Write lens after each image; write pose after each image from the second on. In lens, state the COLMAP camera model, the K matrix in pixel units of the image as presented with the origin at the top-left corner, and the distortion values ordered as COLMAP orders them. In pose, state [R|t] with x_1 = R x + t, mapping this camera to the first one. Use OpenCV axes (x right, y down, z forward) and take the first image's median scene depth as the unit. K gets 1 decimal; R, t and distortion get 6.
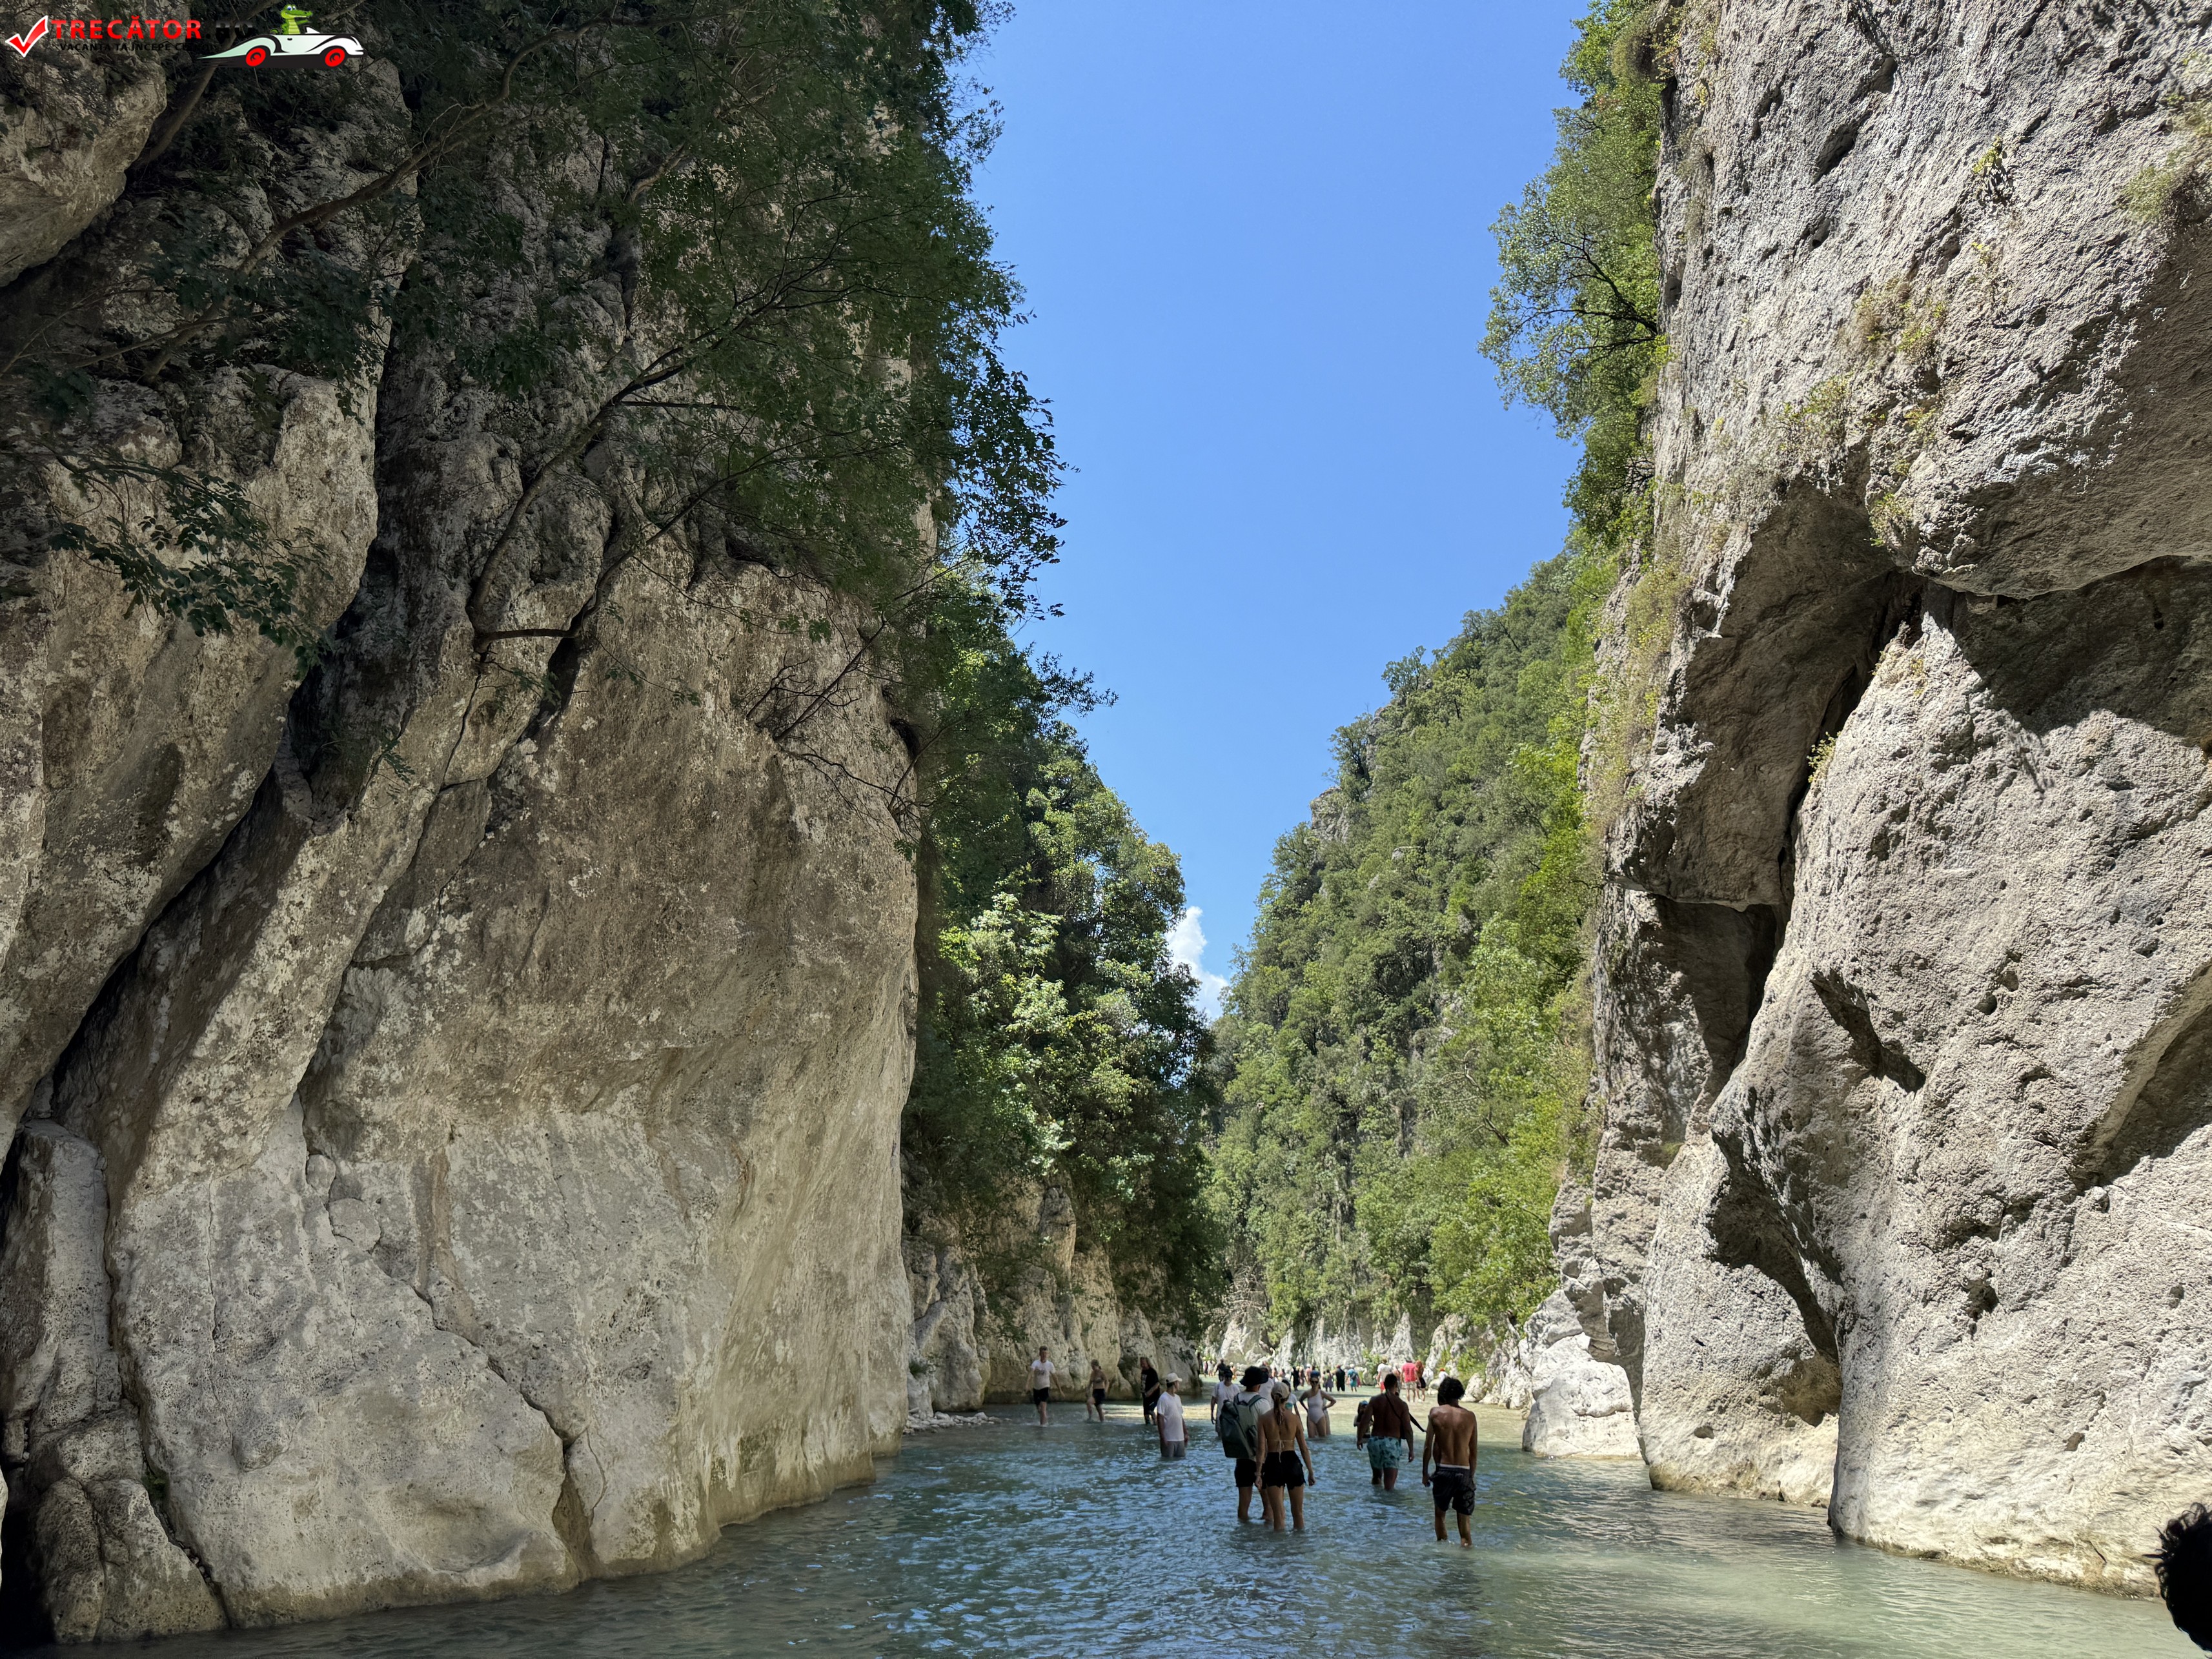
lens RADIAL K [[1553.4, 0, 1111.2], [0, 1553.4, 823.9], [0, 0, 1]] dist [0.058148, -0.073750]
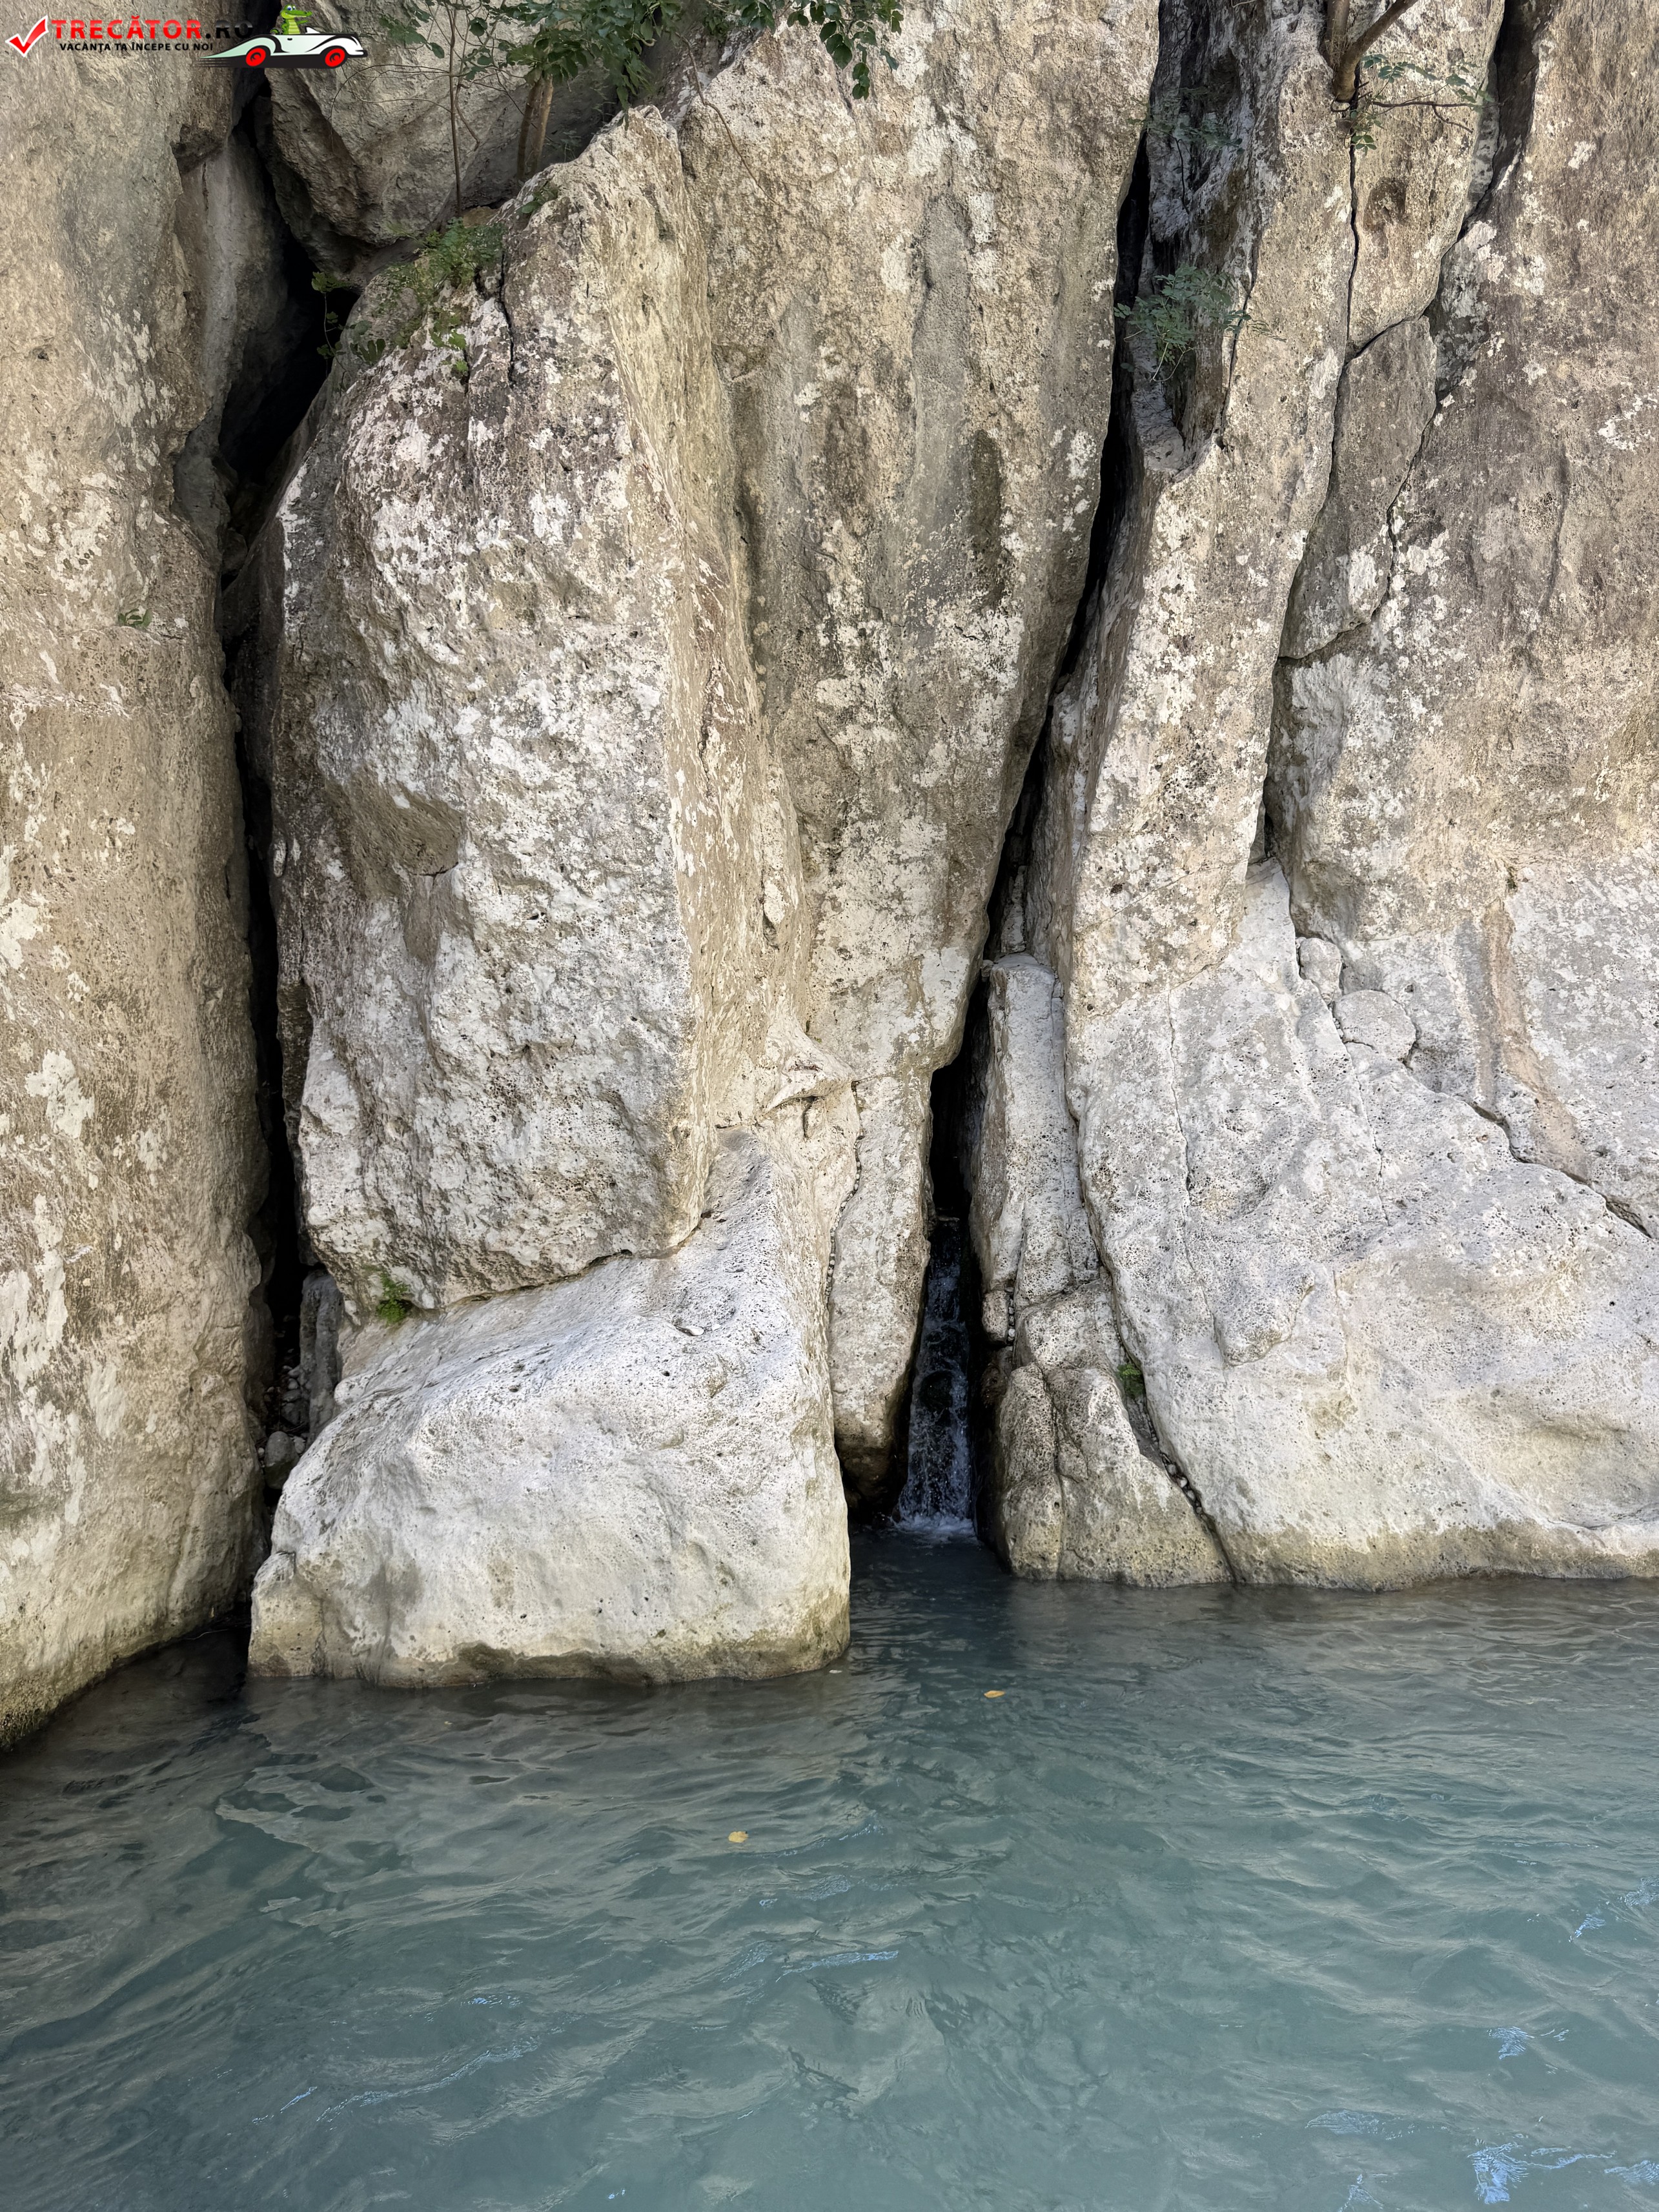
lens RADIAL K [[1553.4, 0, 853.3], [0, 1553.4, 1095.0], [0, 0, 1]] dist [0.058148, -0.073750]
pose [[0.573327, -0.085917, -0.814810, -0.050457], [0.295476, 0.949247, 0.107814, 0.128691], [0.764193, -0.302569, 0.569615, 0.381395]]
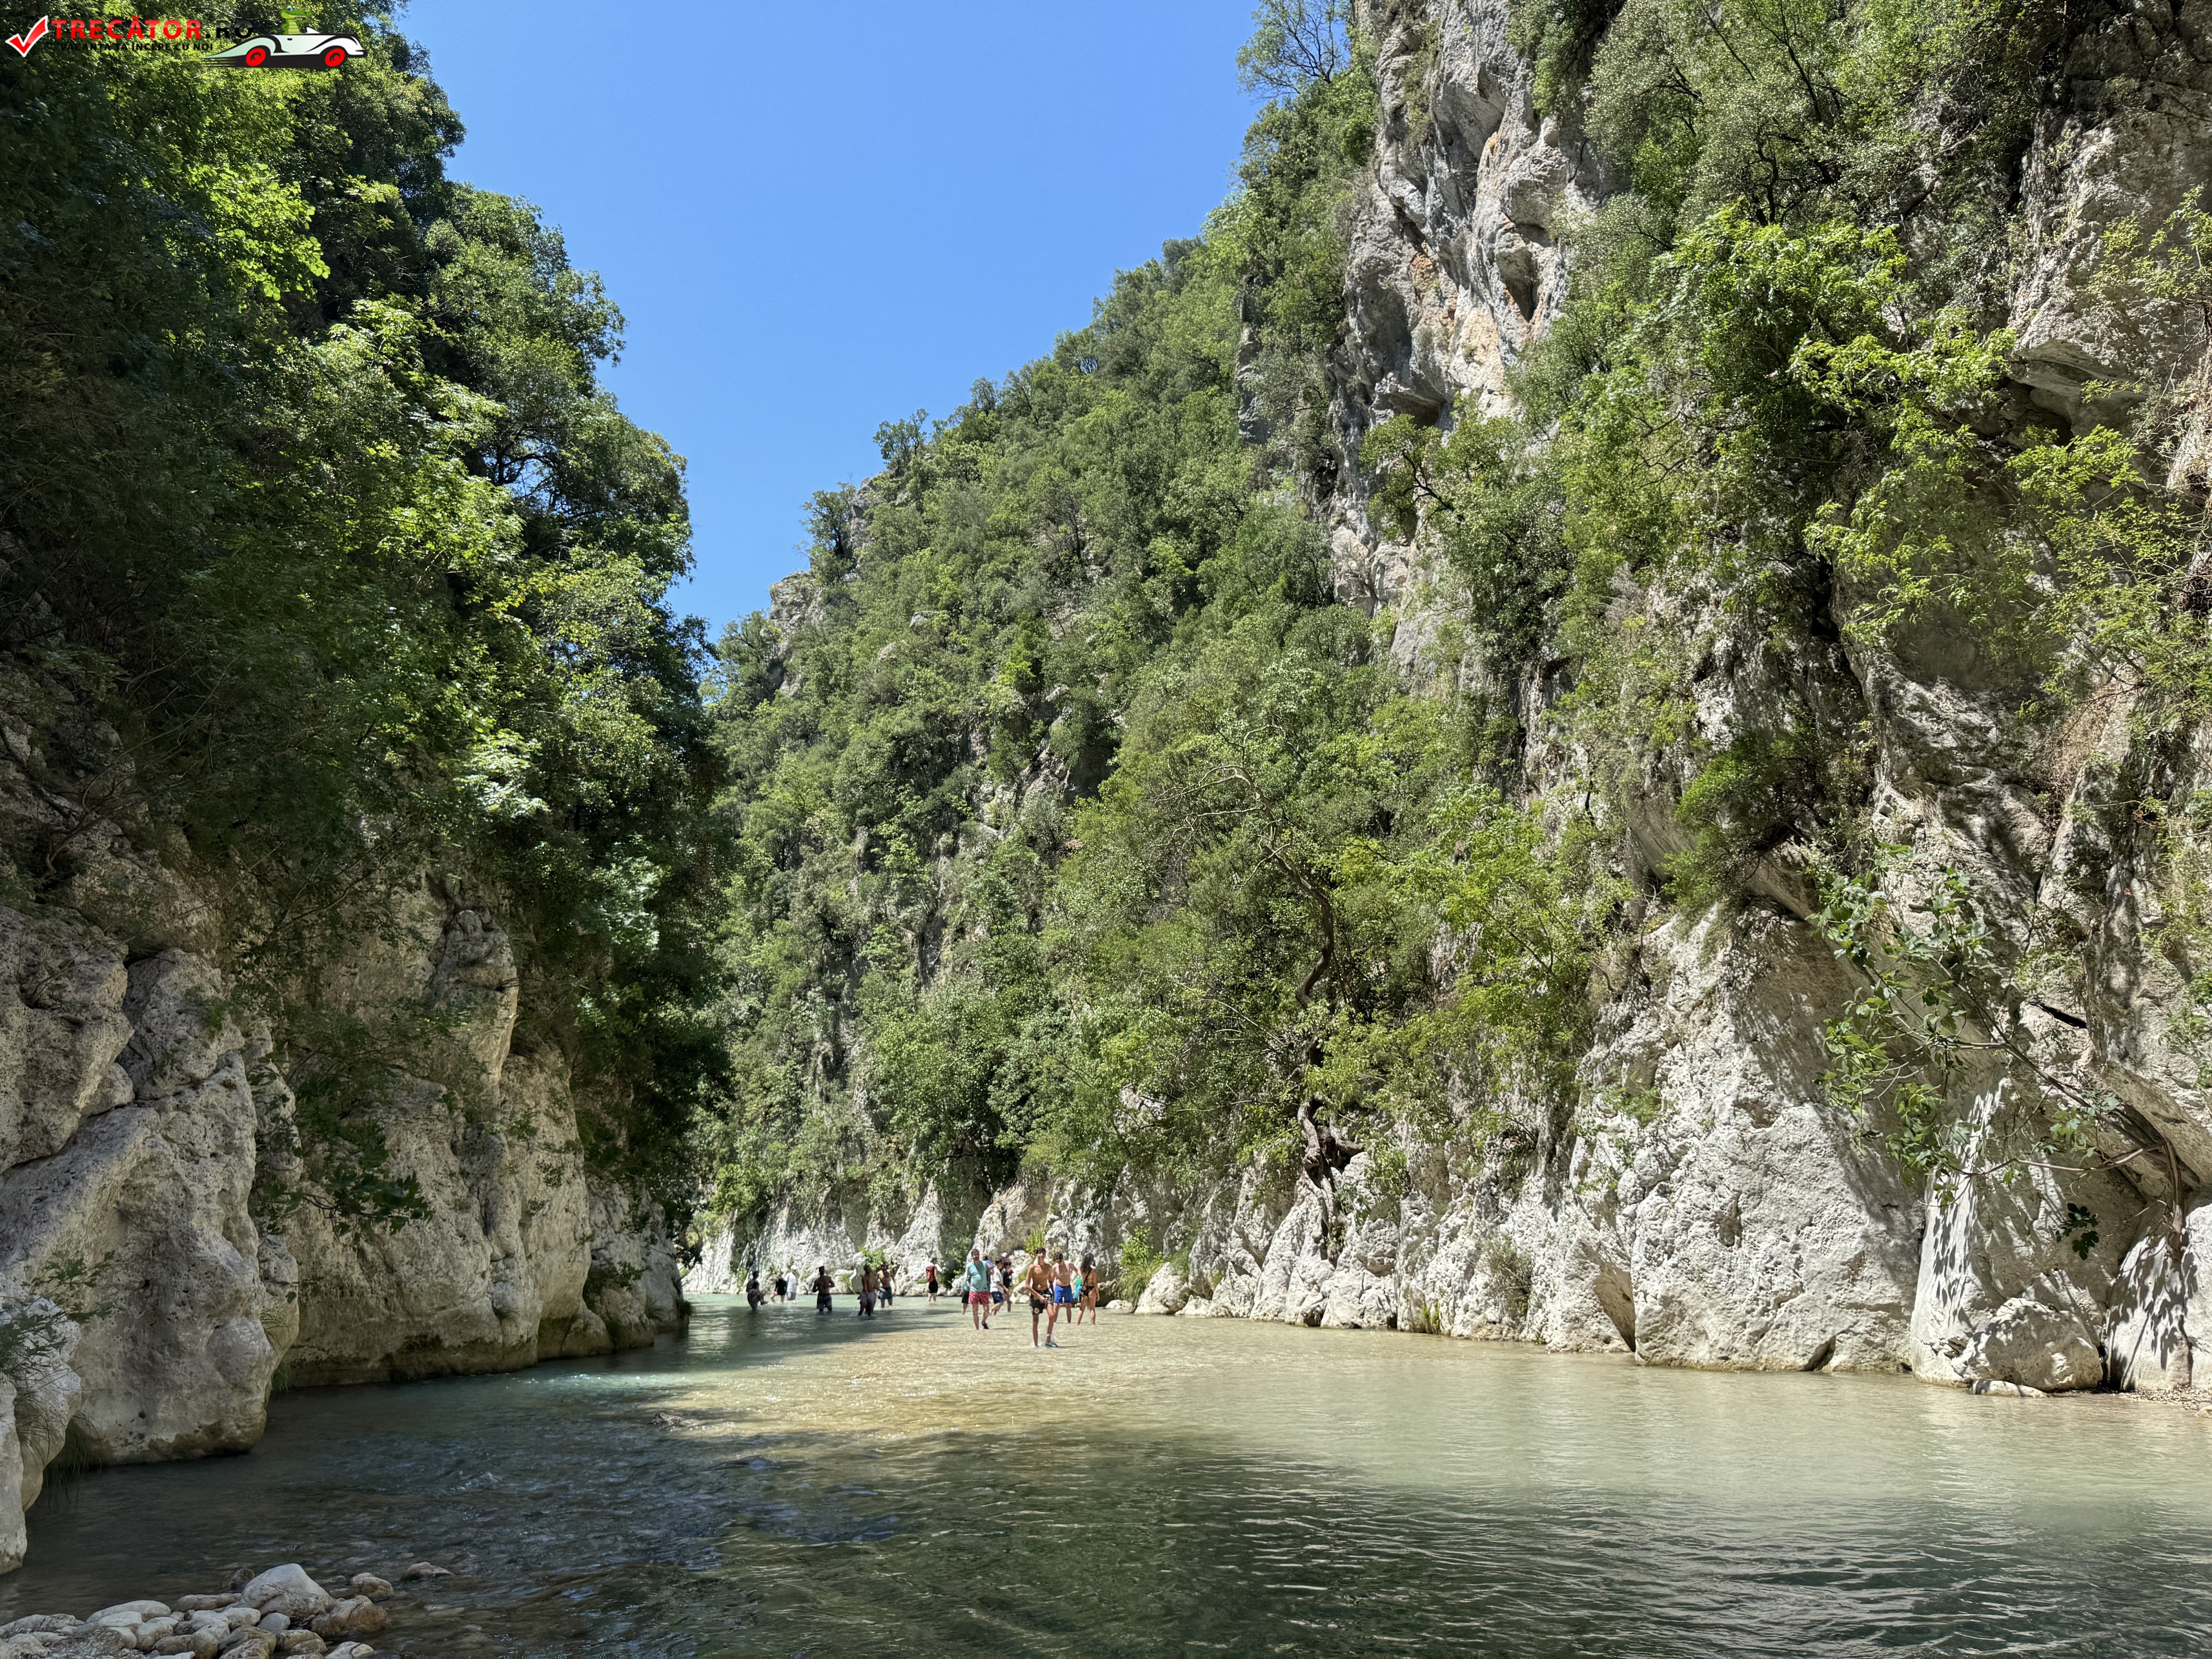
lens RADIAL K [[1553.4, 0, 1110.3], [0, 1553.4, 849.6], [0, 0, 1]] dist [0.058148, -0.073750]
pose [[0.917909, 0.067448, 0.391016, -0.210537], [-0.095496, 0.994033, 0.052713, 0.809312], [-0.385127, -0.085726, 0.918873, 2.378215]]
